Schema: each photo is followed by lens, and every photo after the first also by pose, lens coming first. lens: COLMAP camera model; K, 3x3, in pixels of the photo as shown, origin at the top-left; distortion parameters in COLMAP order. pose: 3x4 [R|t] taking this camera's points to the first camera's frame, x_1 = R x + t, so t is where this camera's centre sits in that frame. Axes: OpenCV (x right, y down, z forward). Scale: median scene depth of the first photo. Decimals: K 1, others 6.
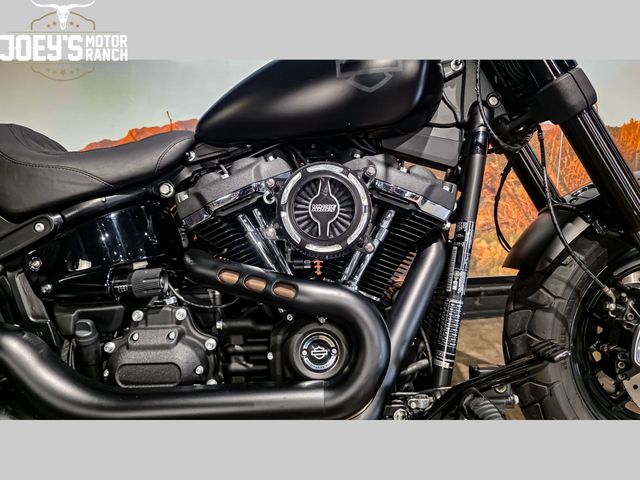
lens RADIAL K [[429.0, 0, 320.0], [0, 429.0, 240.0], [0, 0, 1]] dist [0.009965, 0.000826]
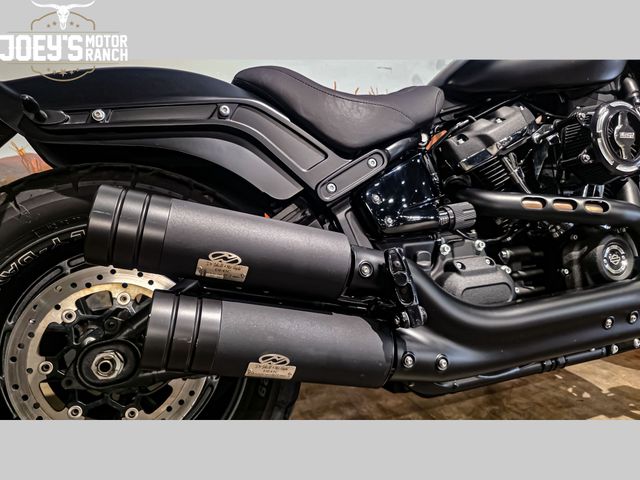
lens RADIAL K [[429.0, 0, 320.0], [0, 429.0, 240.0], [0, 0, 1]] dist [0.009965, 0.000826]
pose [[0.944906, -0.061693, 0.321476, -1.162115], [0.082487, 0.995263, -0.051456, 0.201687], [-0.316779, 0.075139, 0.945519, 0.118123]]
